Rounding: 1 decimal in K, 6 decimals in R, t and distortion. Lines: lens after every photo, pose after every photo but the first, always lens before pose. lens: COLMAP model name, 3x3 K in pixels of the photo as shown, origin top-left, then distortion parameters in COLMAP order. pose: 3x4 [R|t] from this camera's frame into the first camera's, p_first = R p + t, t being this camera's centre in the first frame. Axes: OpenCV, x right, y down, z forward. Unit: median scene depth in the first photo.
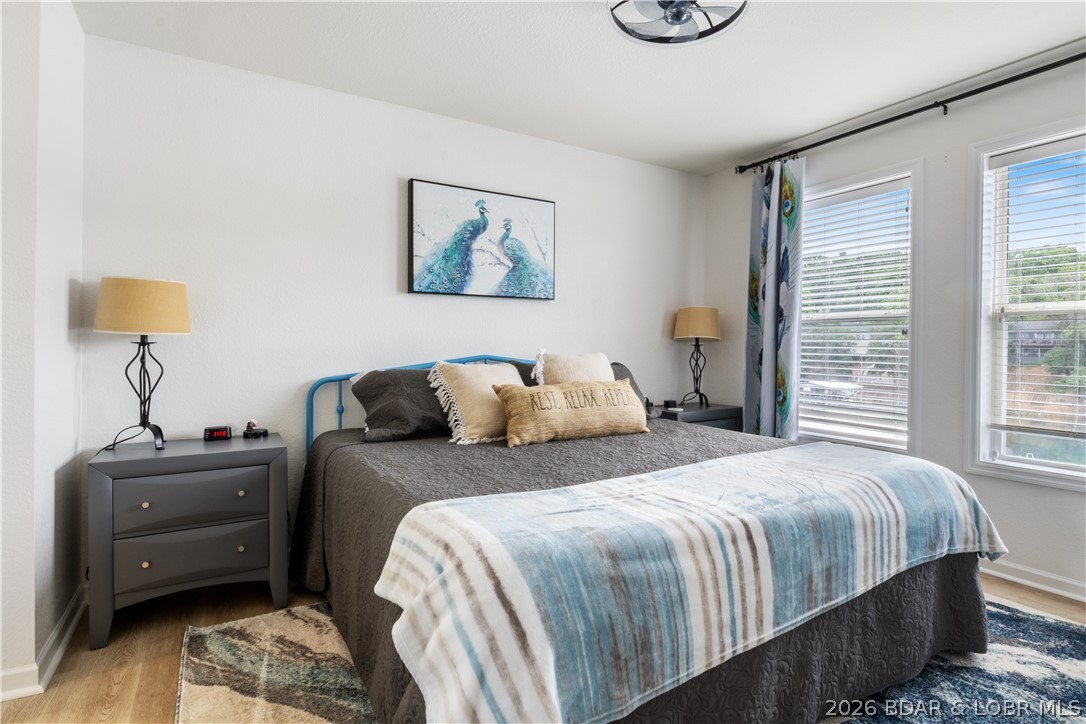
lens RADIAL K [[561.2, 0, 539.8], [0, 561.2, 345.5], [0, 0, 1]] dist [-0.004012, -0.001658]
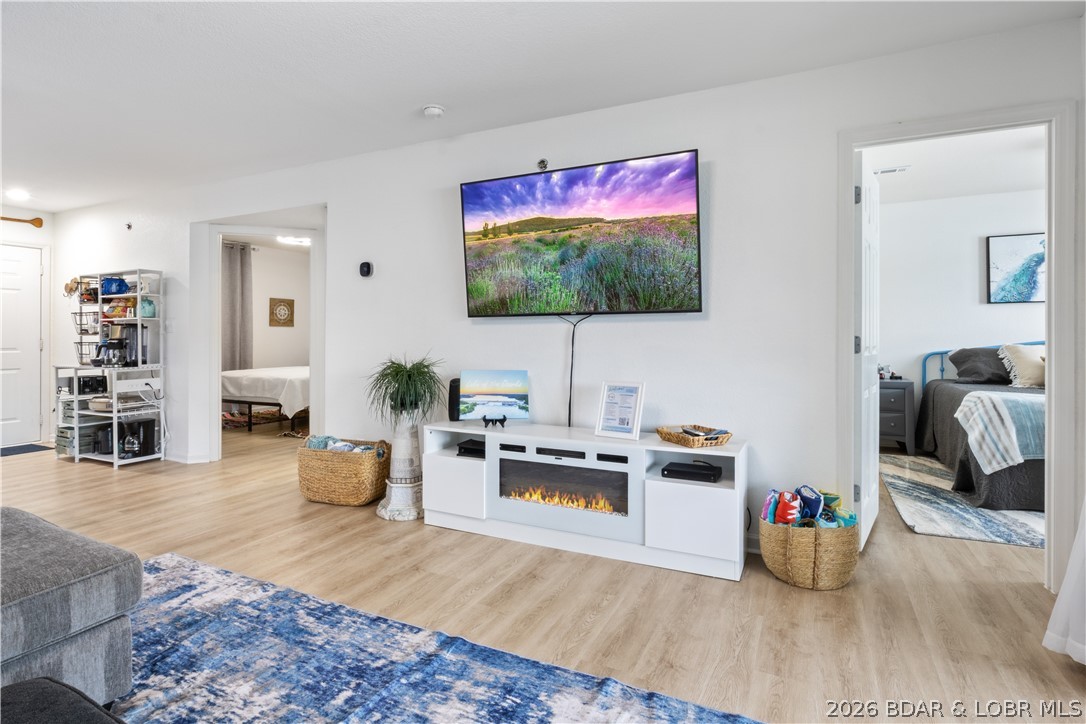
lens RADIAL K [[541.4, 0, 559.6], [0, 541.4, 334.7], [0, 0, 1]] dist [-0.009013, -0.000952]
pose [[0.570693, -0.010370, -0.821098, 0.432499], [0.007743, 0.999944, -0.007247, 0.002881], [0.821127, -0.002222, 0.570741, -1.181340]]
